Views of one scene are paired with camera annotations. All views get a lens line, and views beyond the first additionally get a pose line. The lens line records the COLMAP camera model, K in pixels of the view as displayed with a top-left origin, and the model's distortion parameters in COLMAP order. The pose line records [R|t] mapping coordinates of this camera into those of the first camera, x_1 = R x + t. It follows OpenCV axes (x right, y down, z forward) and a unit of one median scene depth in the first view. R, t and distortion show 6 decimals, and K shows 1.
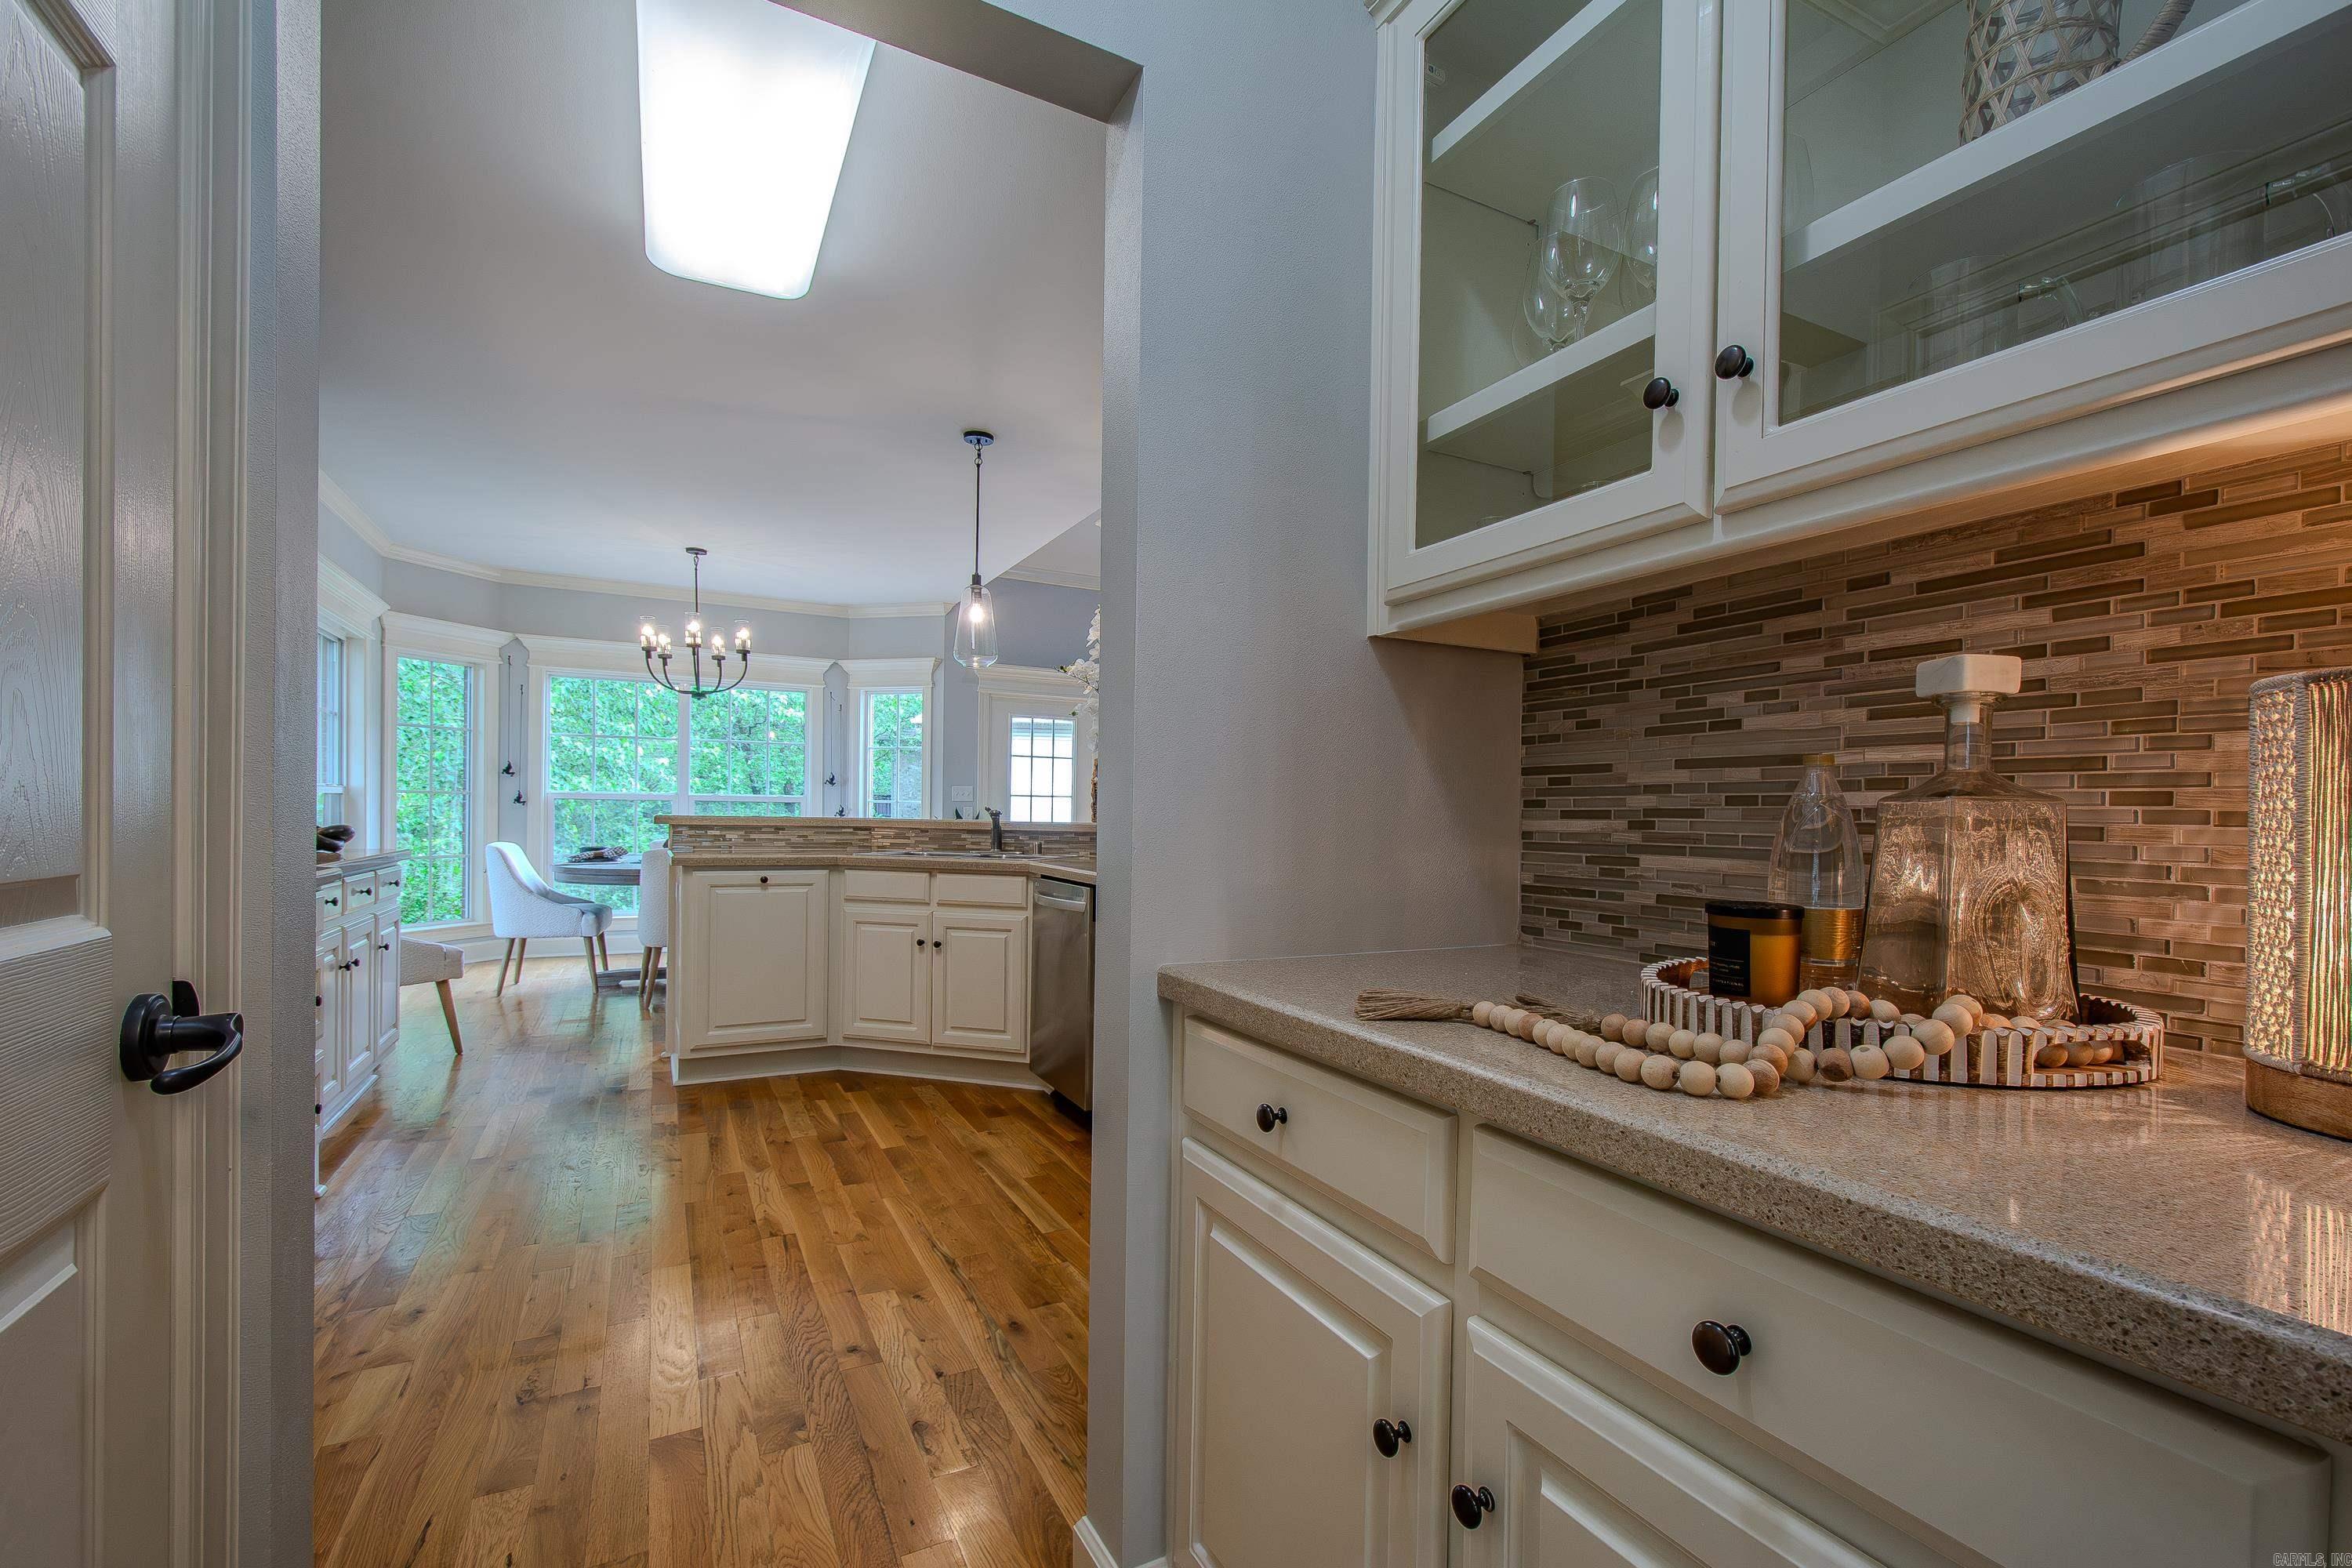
lens RADIAL K [[1032.1, 0, 1213.9], [0, 1032.1, 824.0], [0, 0, 1]] dist [-0.000094, -0.000935]
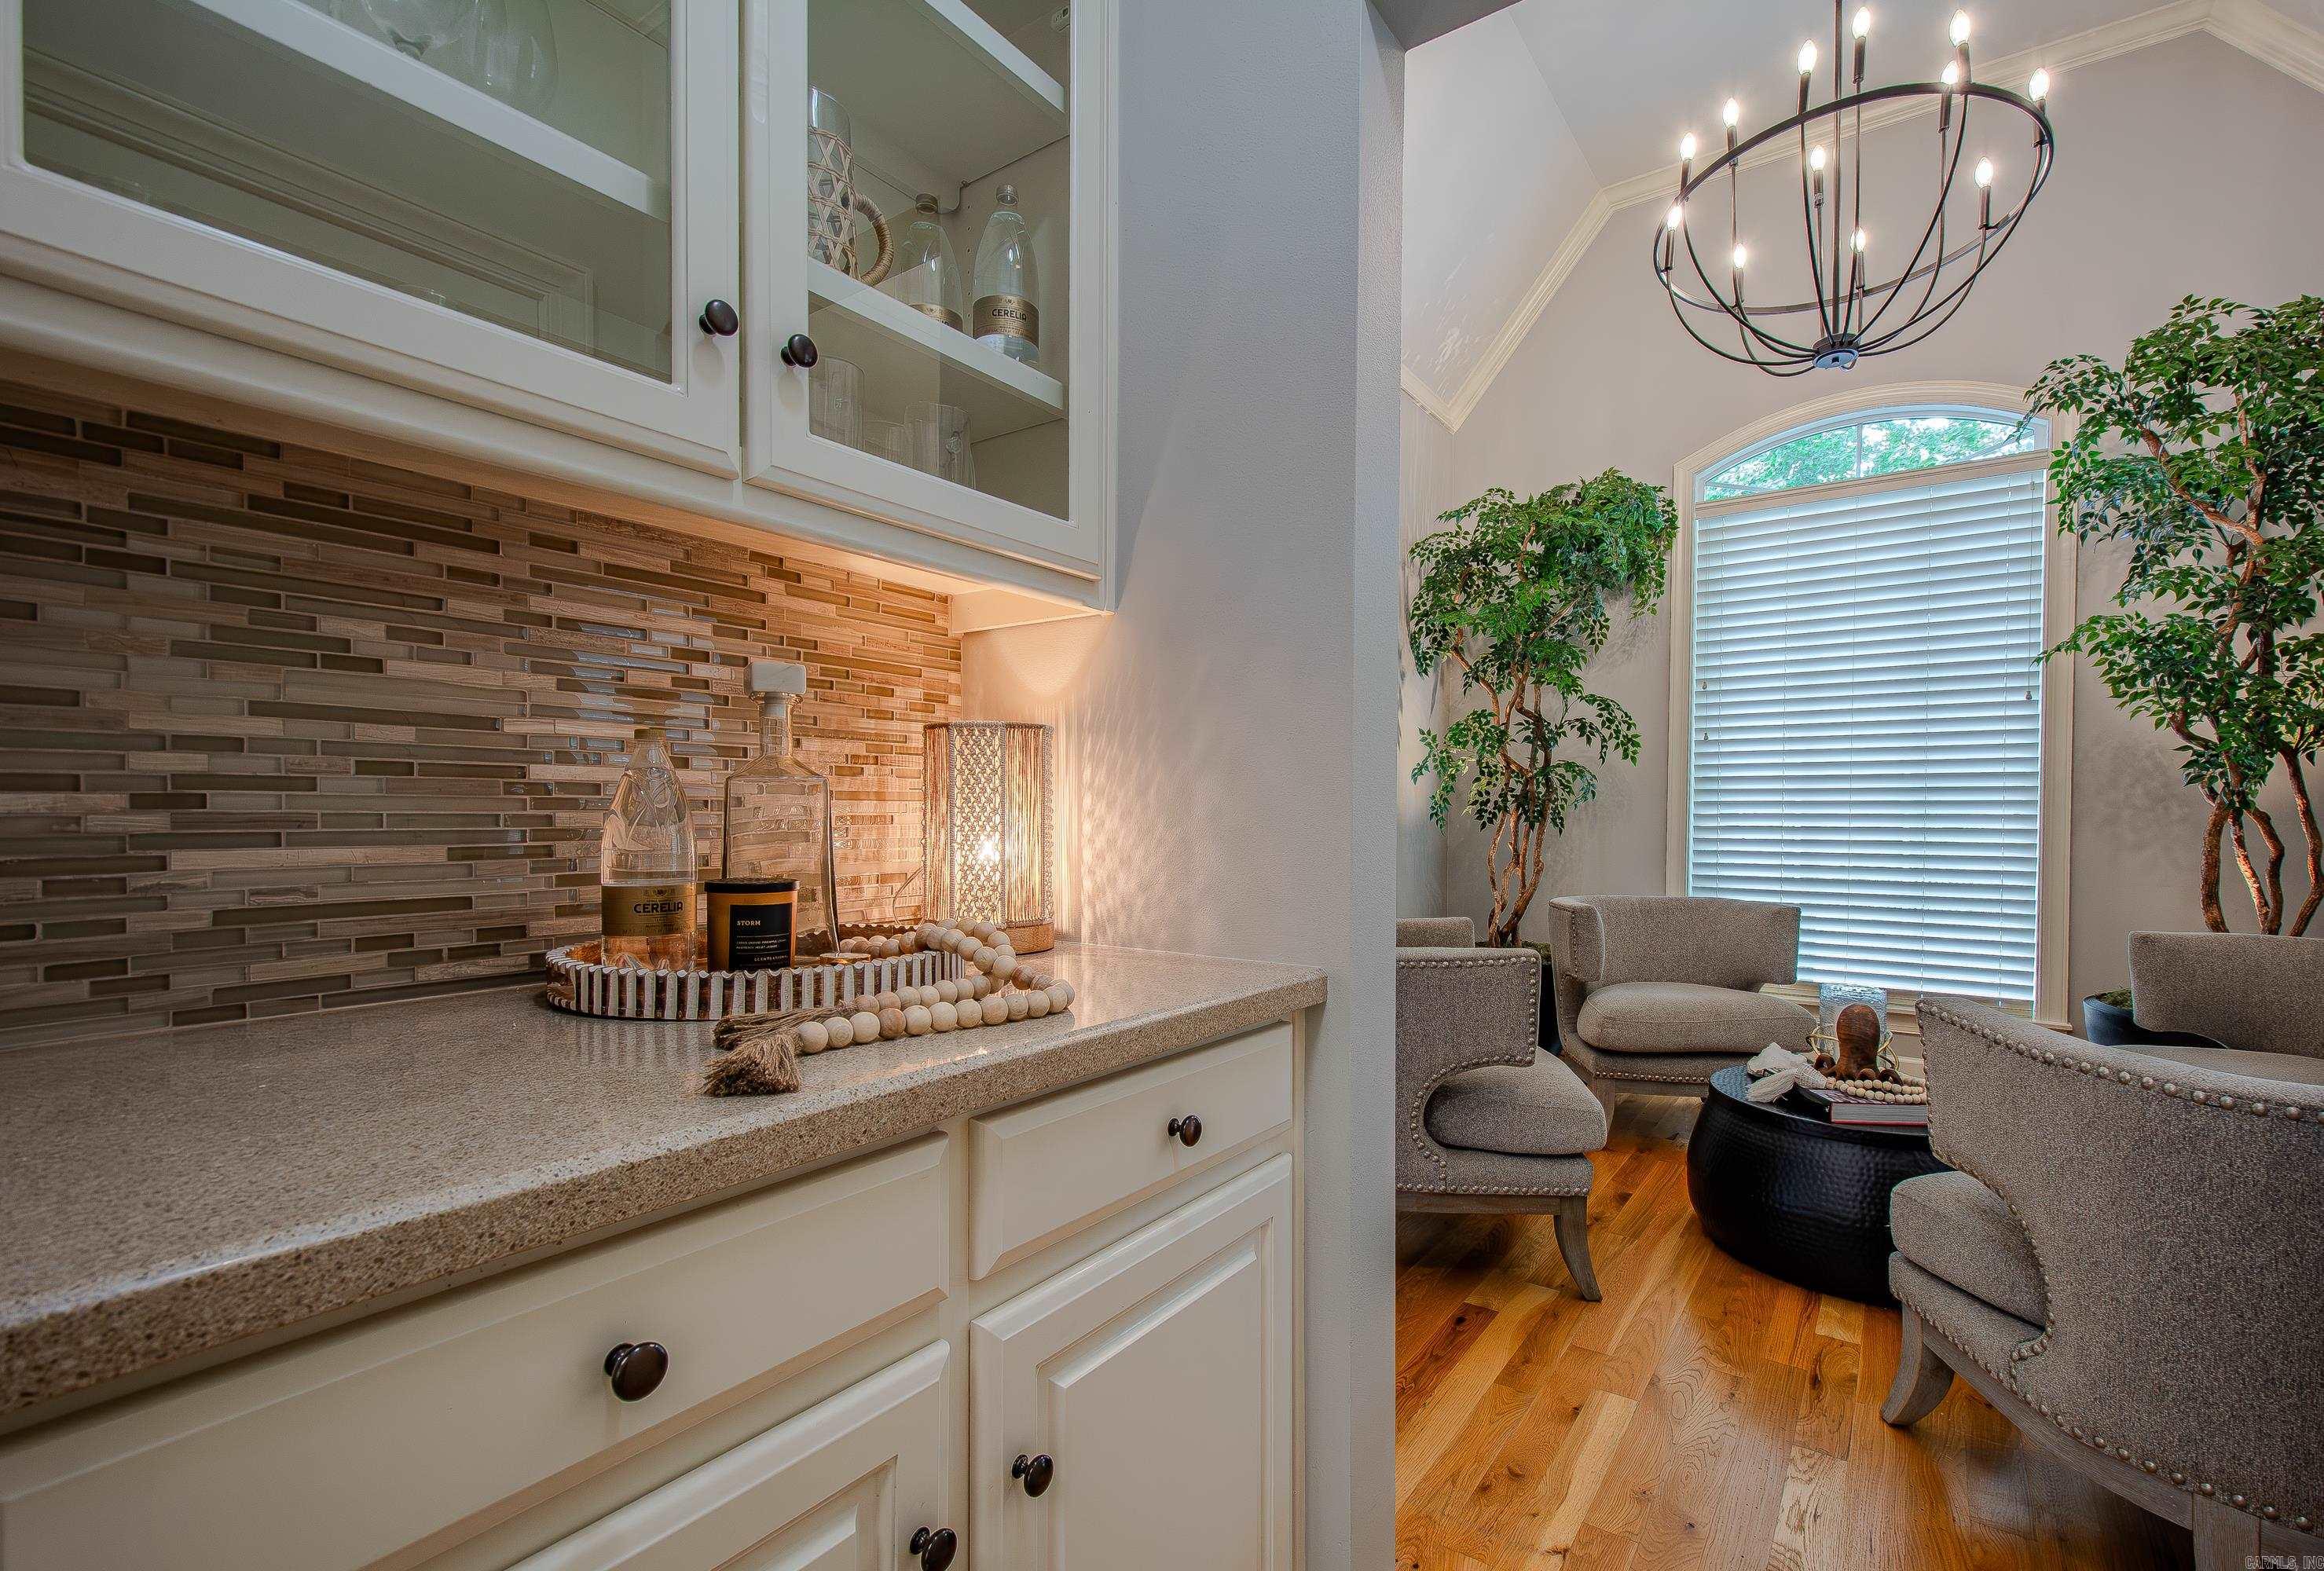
lens RADIAL K [[1022.0, 0, 1206.0], [0, 1022.0, 833.0], [0, 0, 1]] dist [0.014387, -0.000269]
pose [[-0.449020, -0.037982, 0.892714, -0.141173], [-0.005733, 0.999198, 0.039629, -0.002756], [-0.893503, 0.012676, -0.448878, 0.258384]]
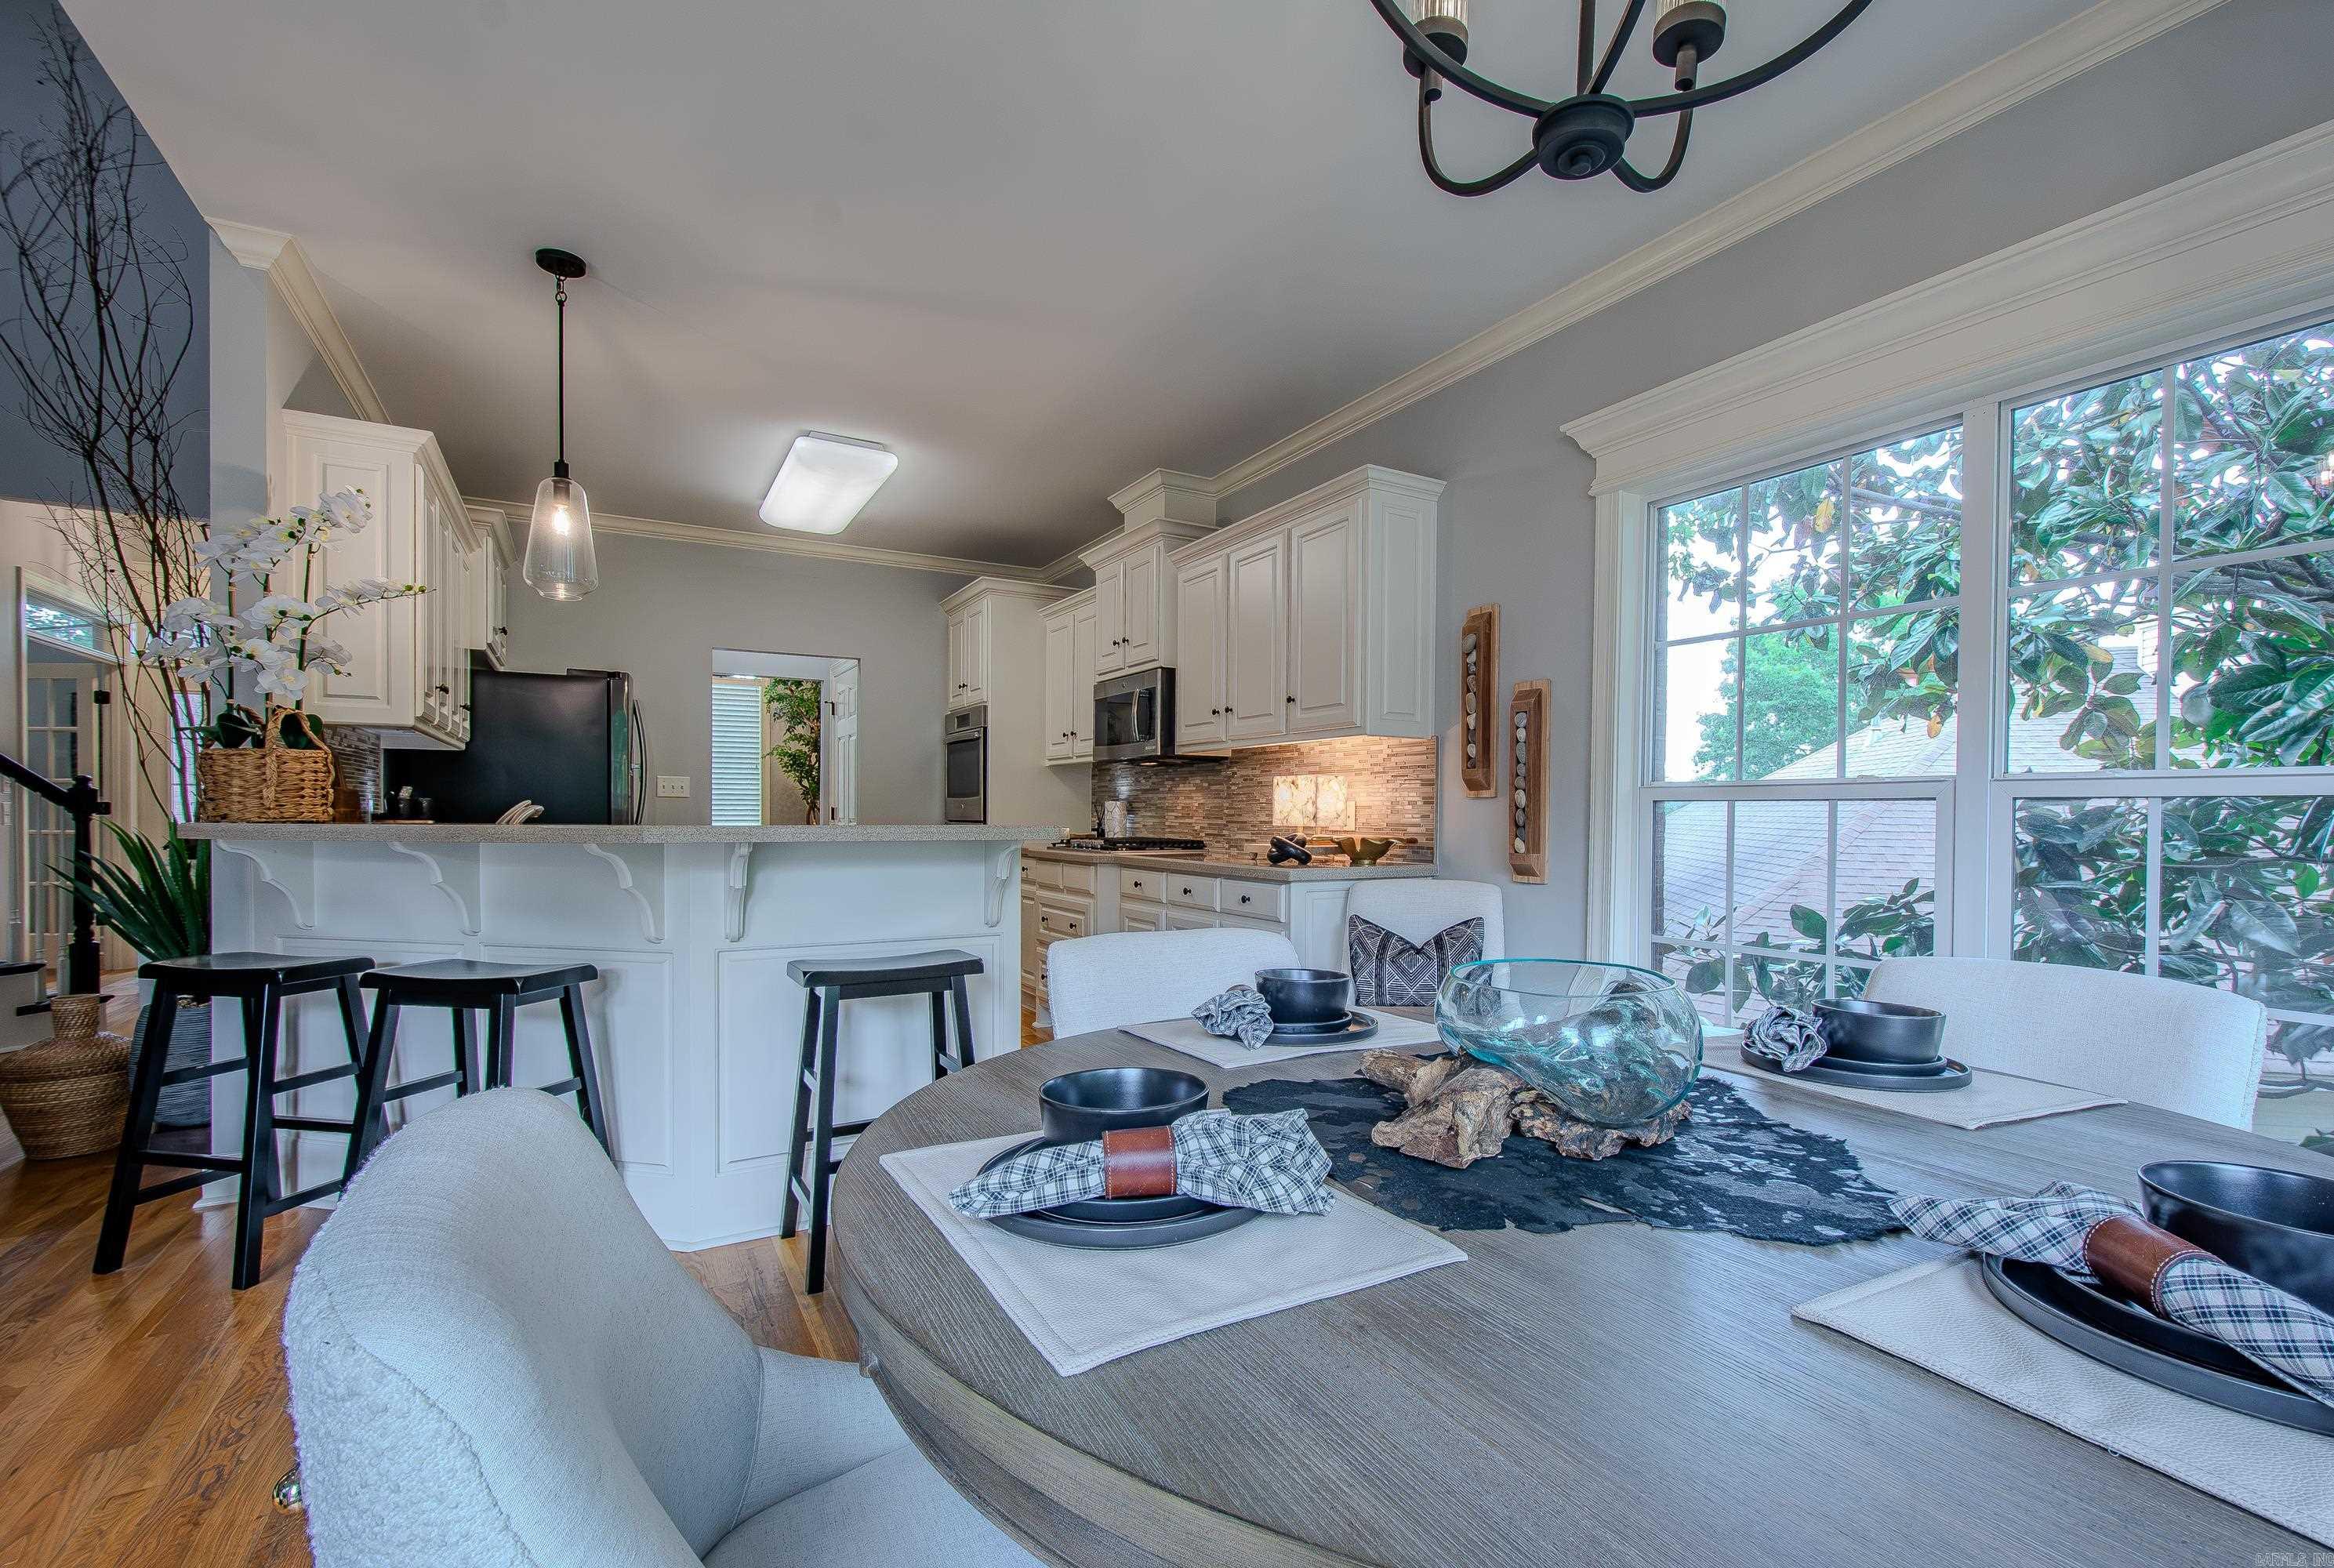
lens RADIAL K [[1044.7, 0, 1213.7], [0, 1044.7, 821.7], [0, 0, 1]] dist [0.001388, -0.000133]
pose [[-0.999067, -0.021014, -0.037726, -0.682867], [-0.021681, 0.999614, 0.017347, -0.027556], [0.037347, 0.018149, -0.999138, 1.828723]]
